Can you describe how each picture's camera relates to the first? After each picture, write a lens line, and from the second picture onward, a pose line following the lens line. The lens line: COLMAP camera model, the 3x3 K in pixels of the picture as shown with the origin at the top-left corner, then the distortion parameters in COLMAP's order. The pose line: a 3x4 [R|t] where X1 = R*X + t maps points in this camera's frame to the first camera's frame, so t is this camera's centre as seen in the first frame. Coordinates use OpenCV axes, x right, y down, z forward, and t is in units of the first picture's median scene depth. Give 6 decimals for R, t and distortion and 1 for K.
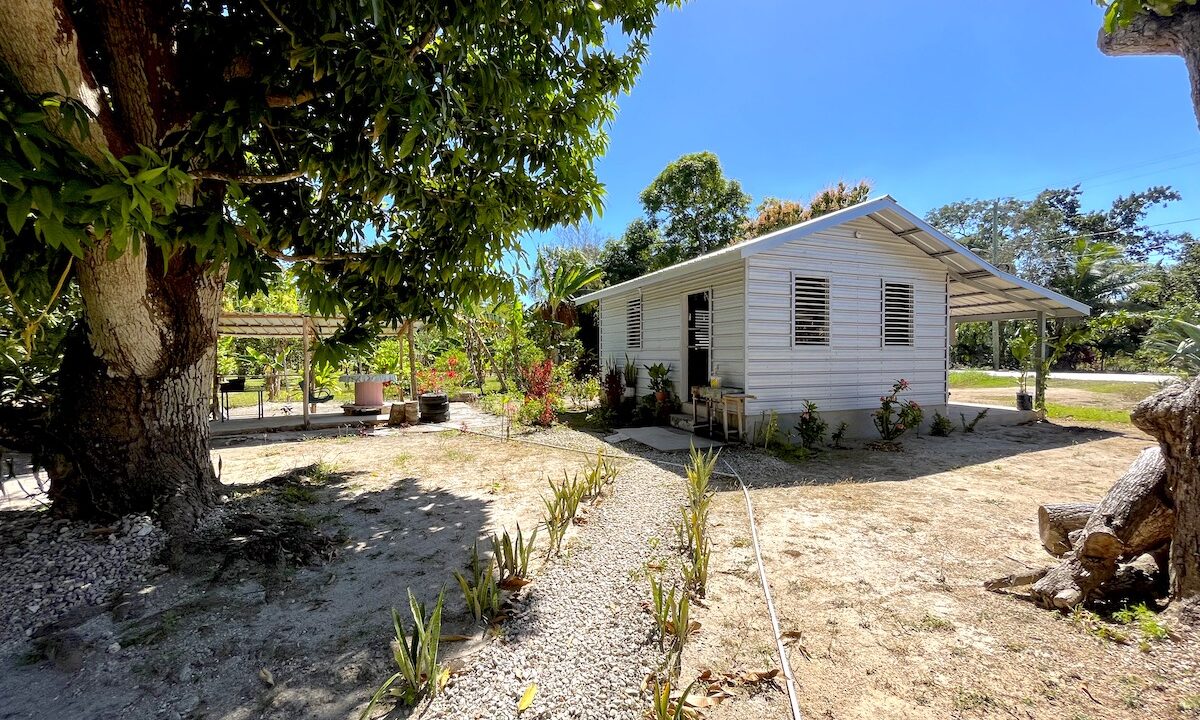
lens RADIAL K [[482.7, 0, 600.0], [0, 482.7, 360.0], [0, 0, 1]] dist [-0.001319, -0.000608]
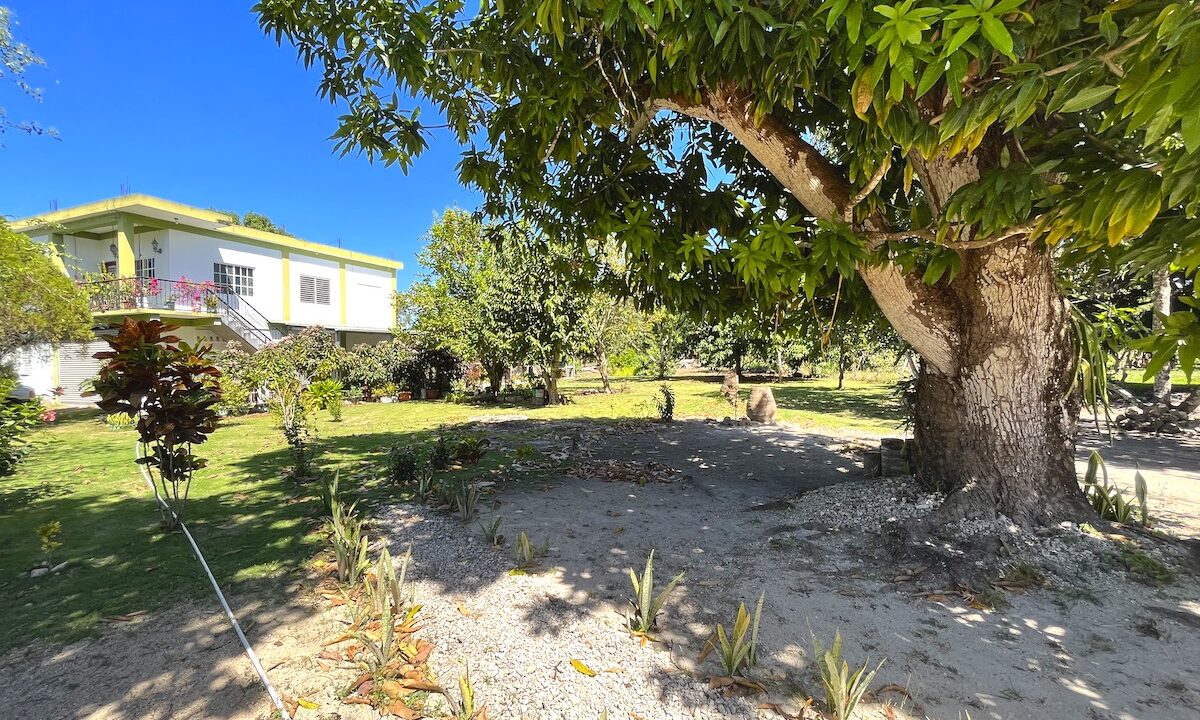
lens RADIAL K [[482.7, 0, 600.0], [0, 482.7, 360.0], [0, 0, 1]] dist [-0.001319, -0.000608]
pose [[-0.543156, 0.028317, -0.839154, 0.430504], [0.010955, 0.999585, 0.026639, -0.038048], [0.839560, 0.005277, -0.543241, 0.924094]]
